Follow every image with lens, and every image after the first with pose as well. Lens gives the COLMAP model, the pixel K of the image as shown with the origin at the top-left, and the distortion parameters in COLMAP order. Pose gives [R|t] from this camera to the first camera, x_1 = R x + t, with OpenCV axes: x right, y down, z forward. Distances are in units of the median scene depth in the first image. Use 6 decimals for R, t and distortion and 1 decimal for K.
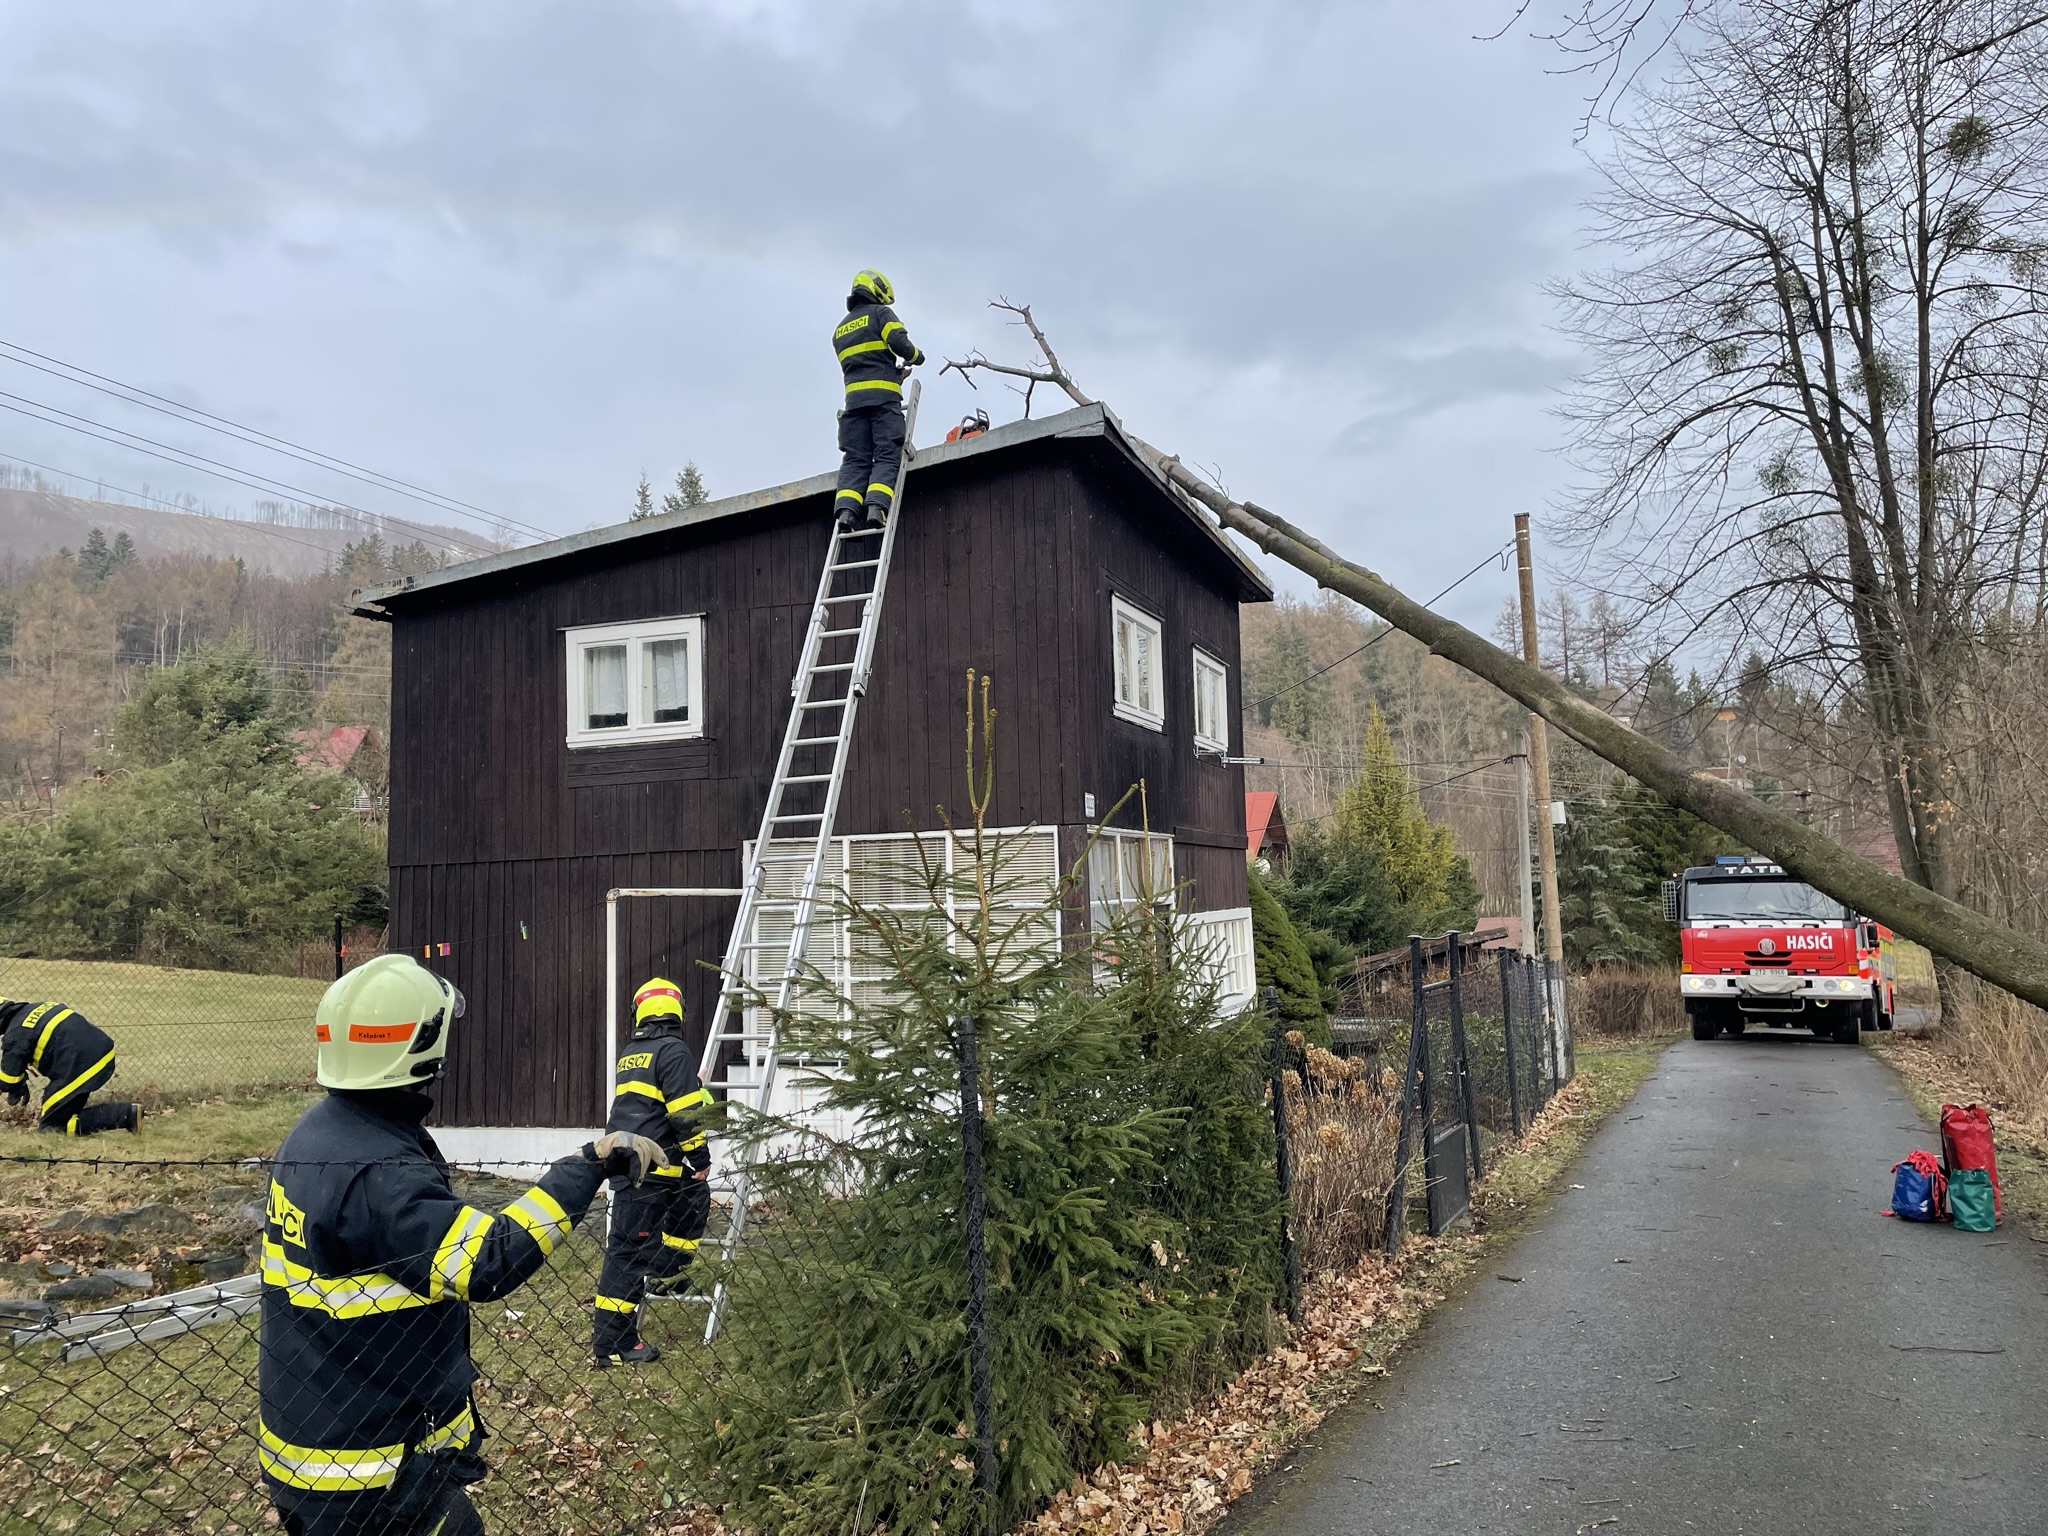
lens RADIAL K [[1516.0, 0, 1014.9], [0, 1516.0, 750.7], [0, 0, 1]] dist [0.107558, -0.147781]
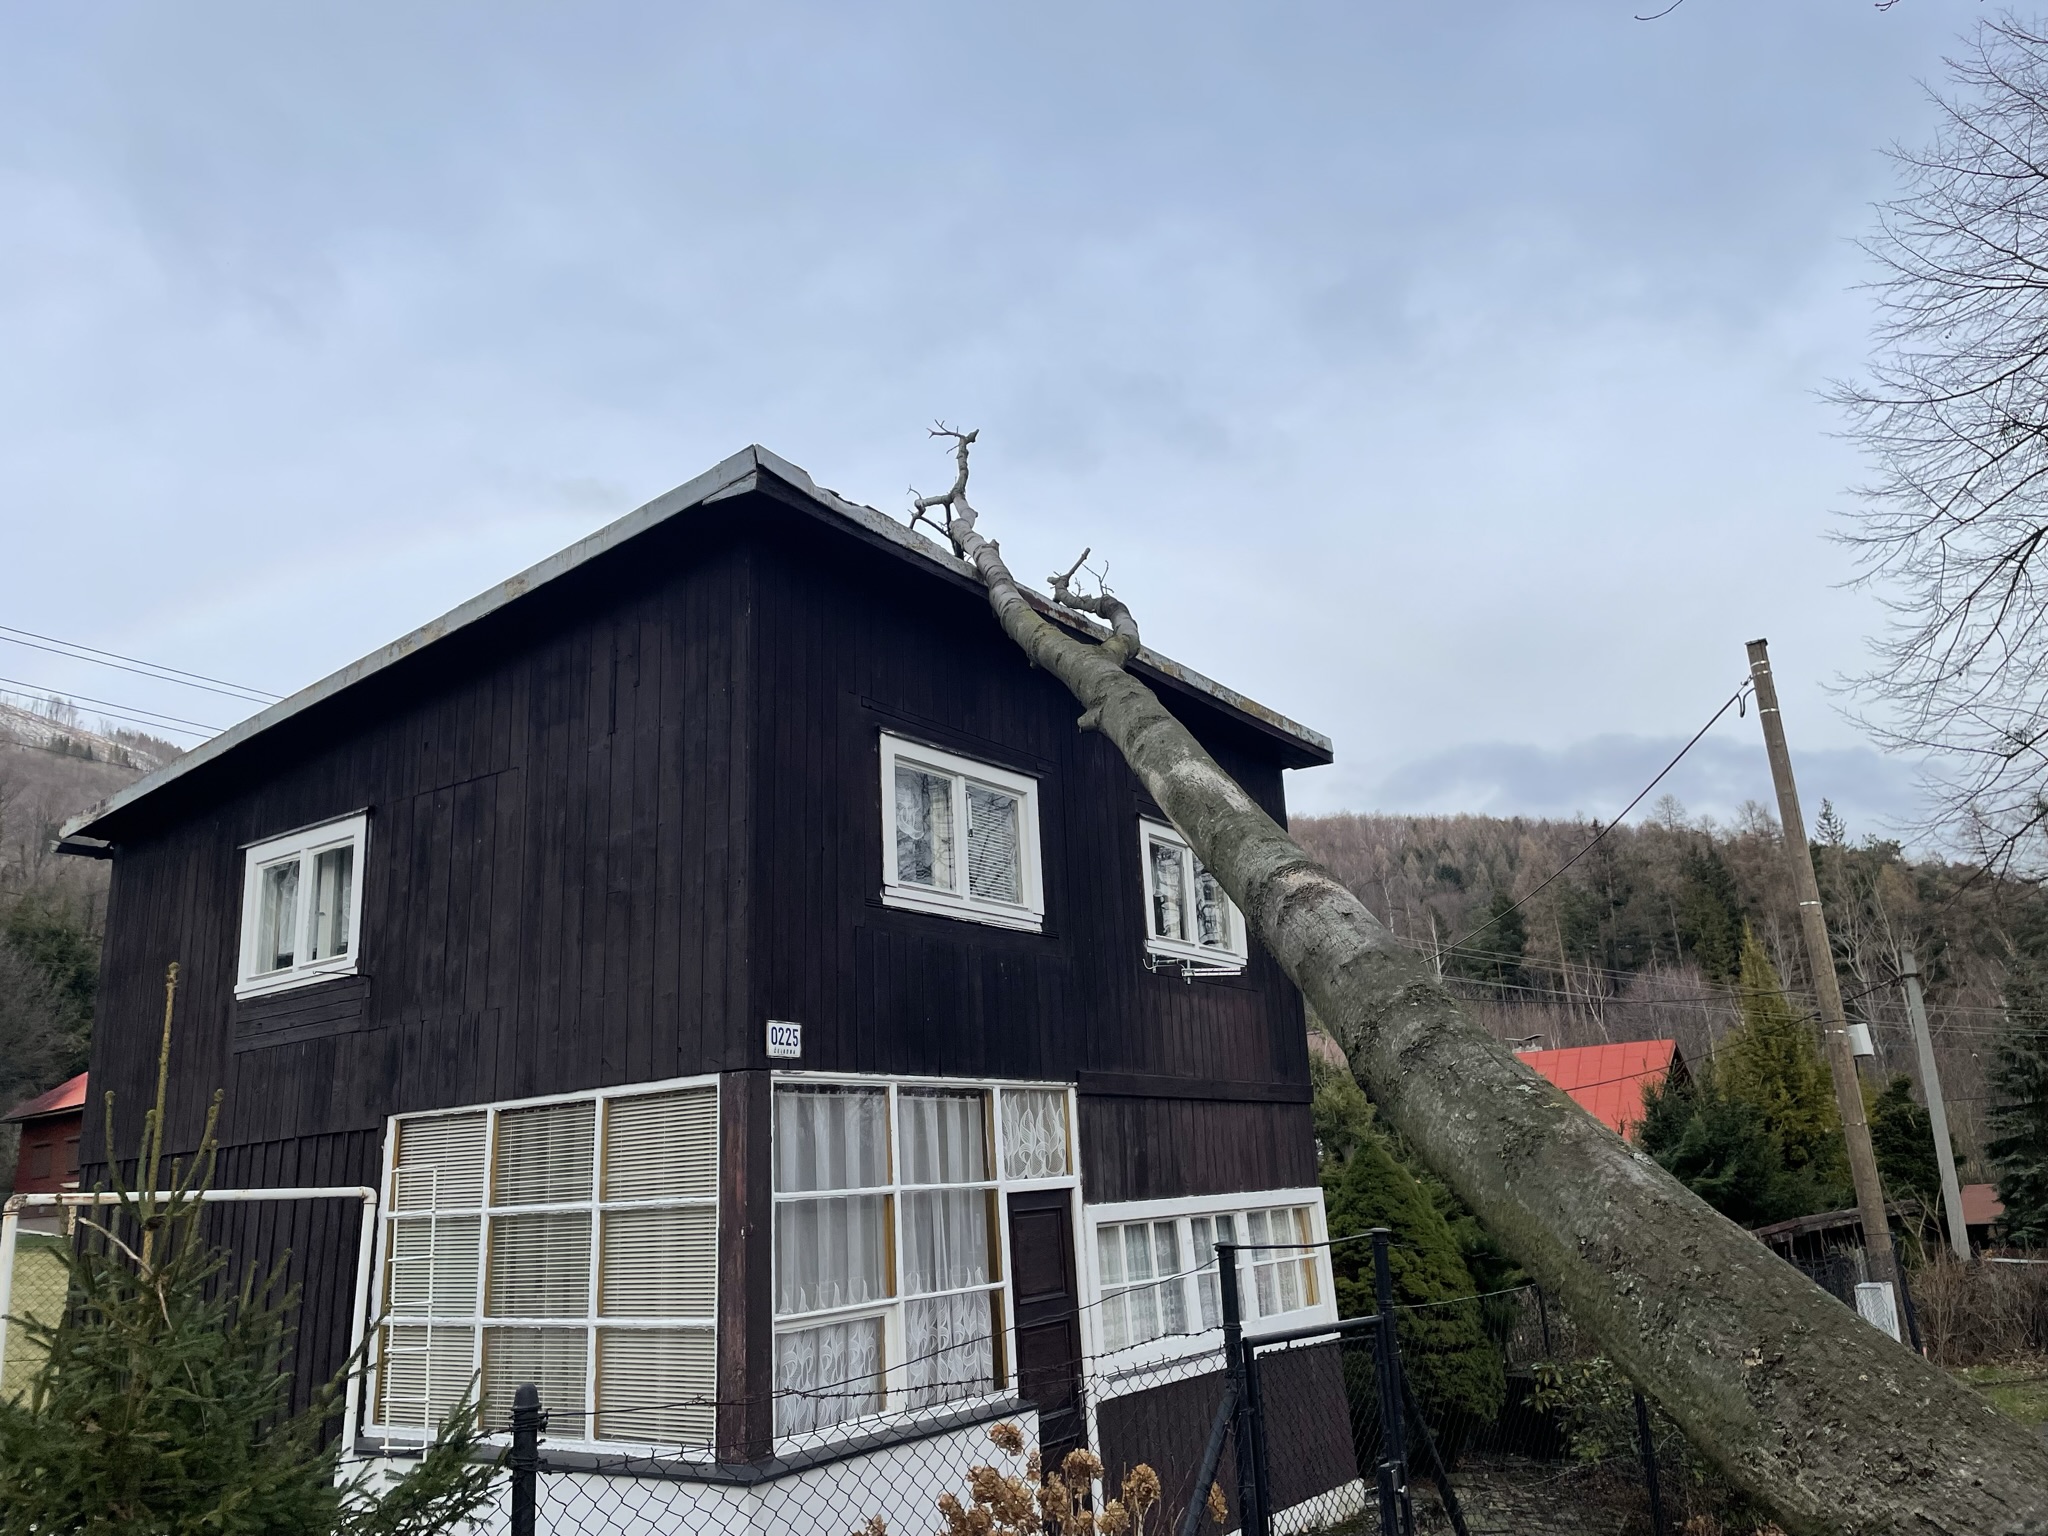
lens RADIAL K [[1518.0, 0, 1029.4], [0, 1518.0, 761.5], [0, 0, 1]] dist [0.107081, -0.139283]
pose [[0.966786, -0.088055, -0.239941, 0.164084], [0.047097, 0.984079, -0.171377, 0.018361], [0.251211, 0.154384, 0.955541, 0.194083]]
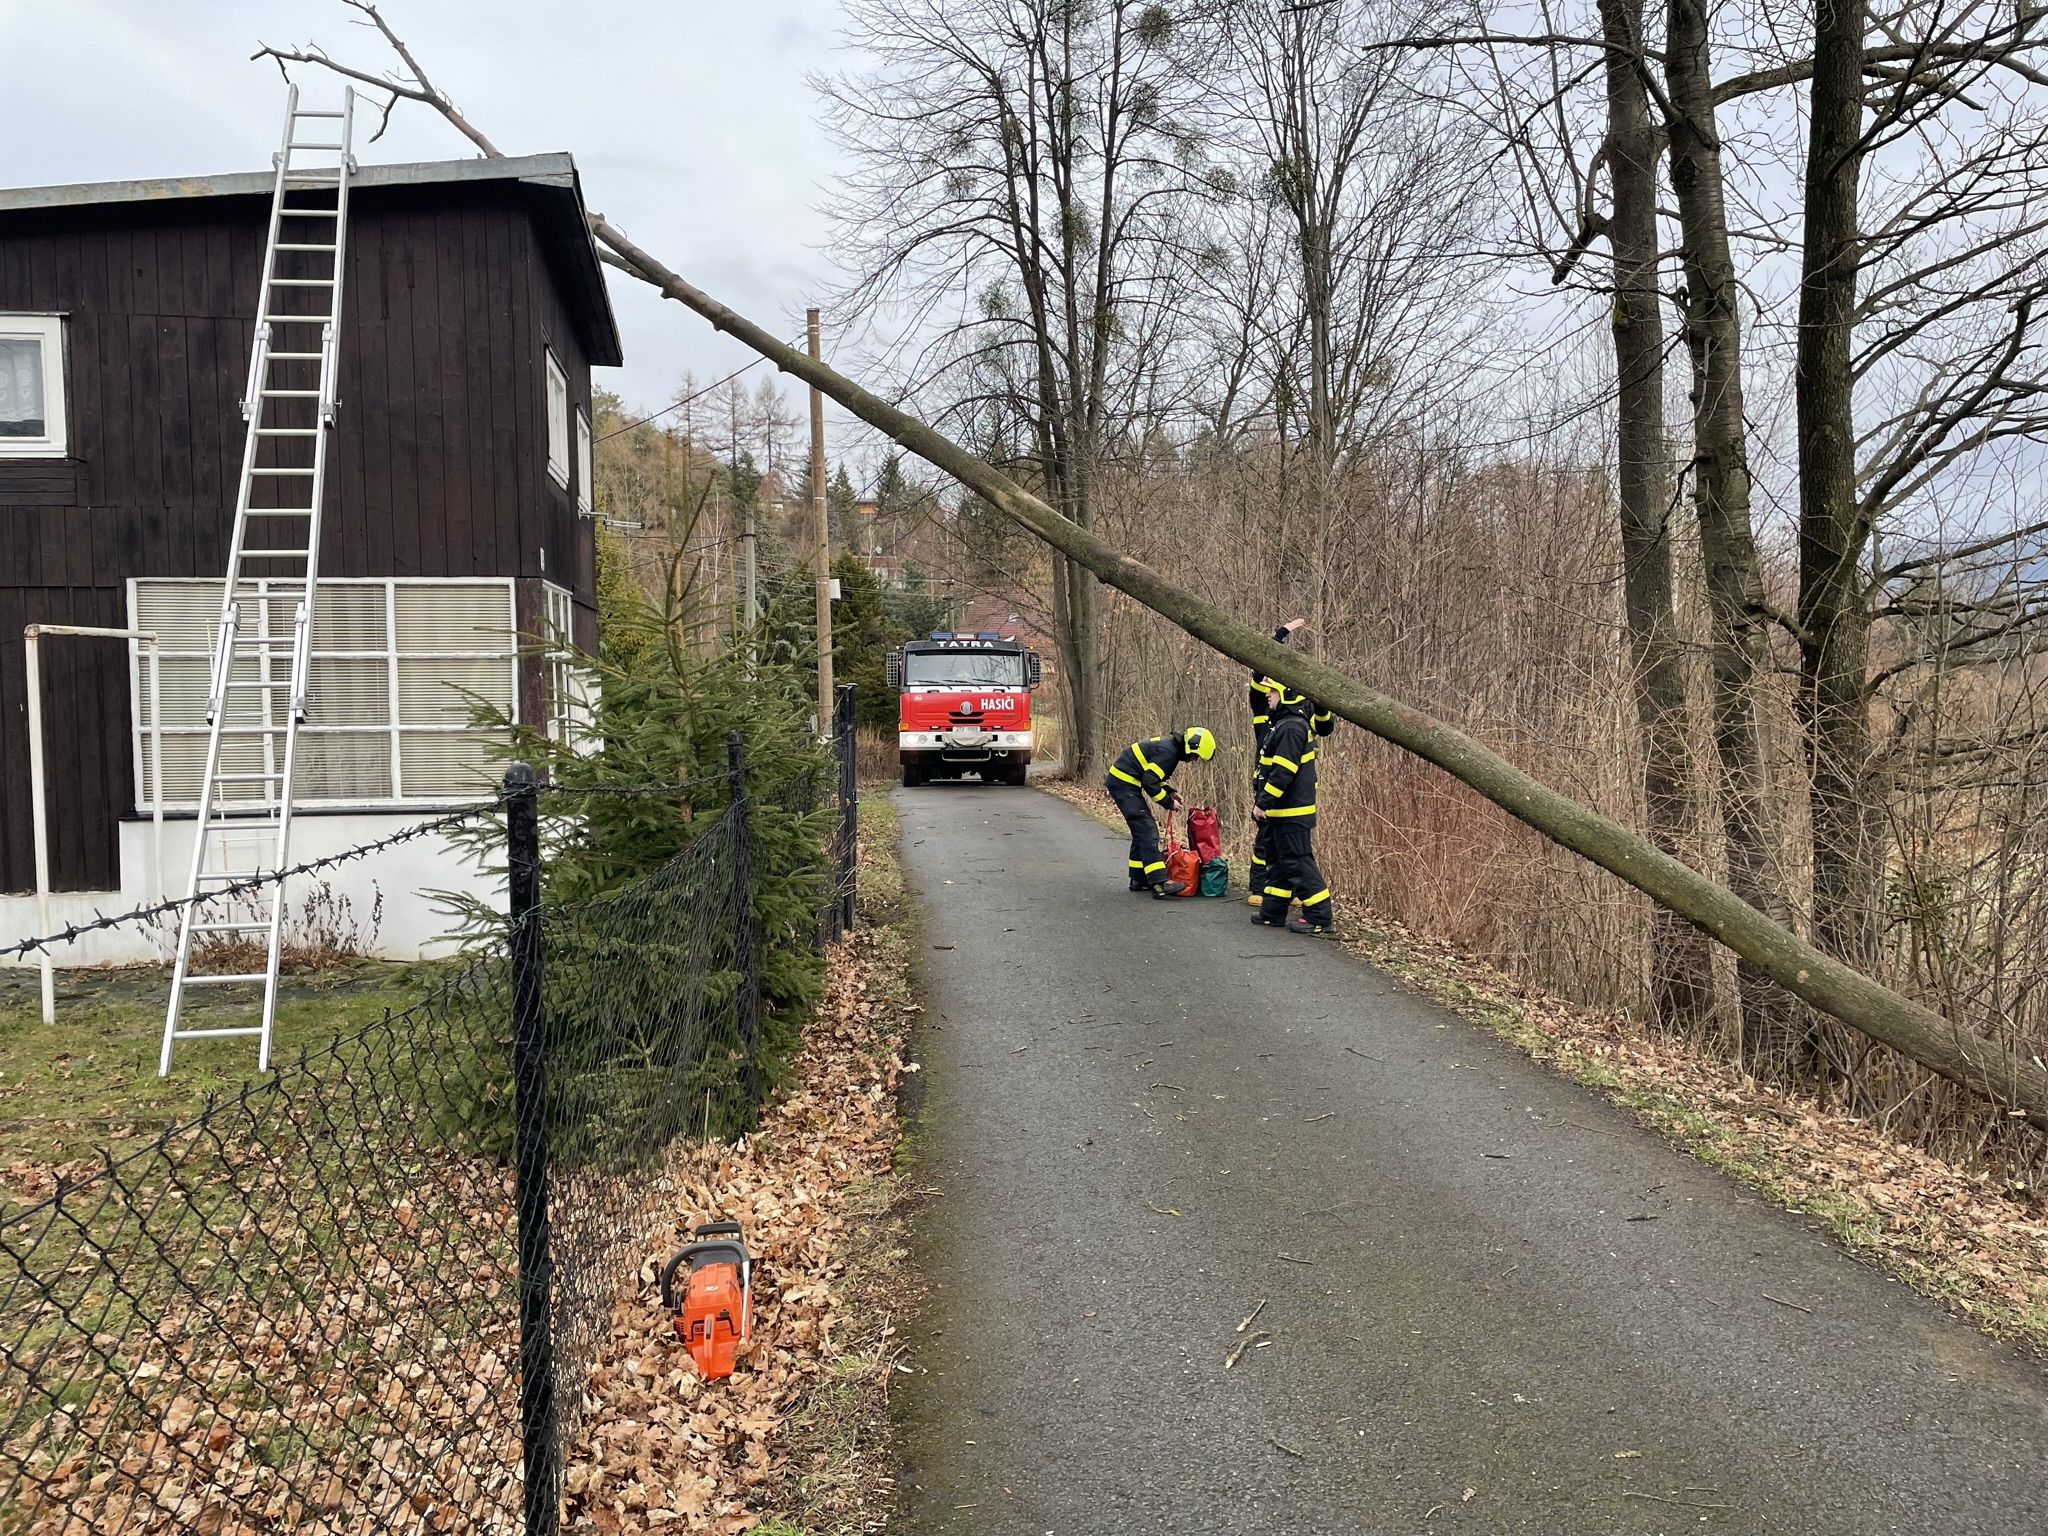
lens RADIAL K [[1516.0, 0, 1014.9], [0, 1516.0, 750.7], [0, 0, 1]] dist [0.107558, -0.147781]
pose [[0.858299, -0.013957, 0.512961, -0.107691], [-0.061631, 0.989590, 0.130047, 0.004987], [-0.509436, -0.143234, 0.848504, -0.032074]]
